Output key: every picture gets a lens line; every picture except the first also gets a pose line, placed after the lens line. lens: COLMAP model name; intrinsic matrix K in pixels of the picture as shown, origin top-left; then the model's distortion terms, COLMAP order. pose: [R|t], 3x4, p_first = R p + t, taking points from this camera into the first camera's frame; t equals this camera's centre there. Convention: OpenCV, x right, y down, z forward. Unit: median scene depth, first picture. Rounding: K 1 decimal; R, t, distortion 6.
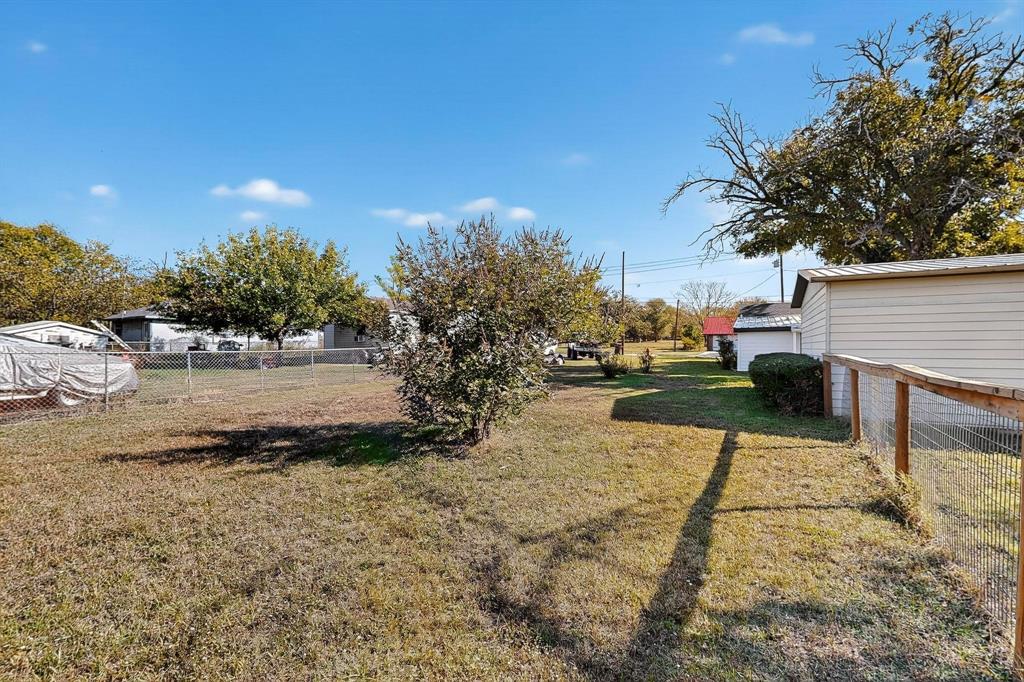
lens RADIAL K [[445.9, 0, 512.0], [0, 445.9, 341.0], [0, 0, 1]] dist [-0.000817, -0.000051]
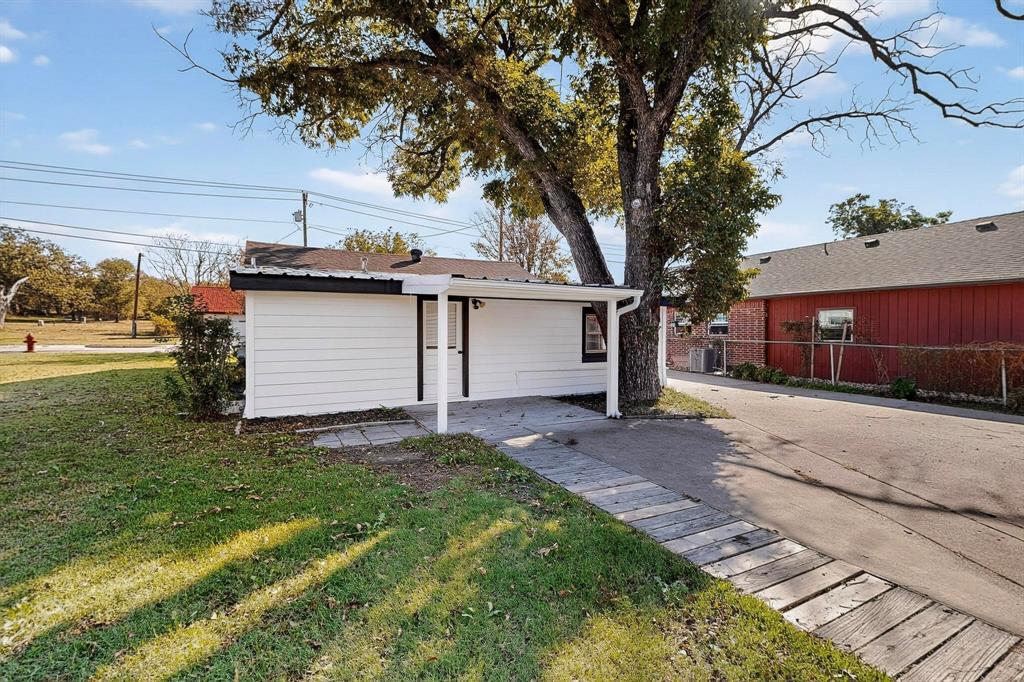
lens RADIAL K [[445.9, 0, 512.0], [0, 445.9, 341.0], [0, 0, 1]] dist [-0.000817, -0.000051]
pose [[0.531933, -0.025137, 0.846413, 0.146958], [-0.009338, 0.999324, 0.035547, 0.000793], [-0.846735, -0.026812, 0.531339, 0.290585]]
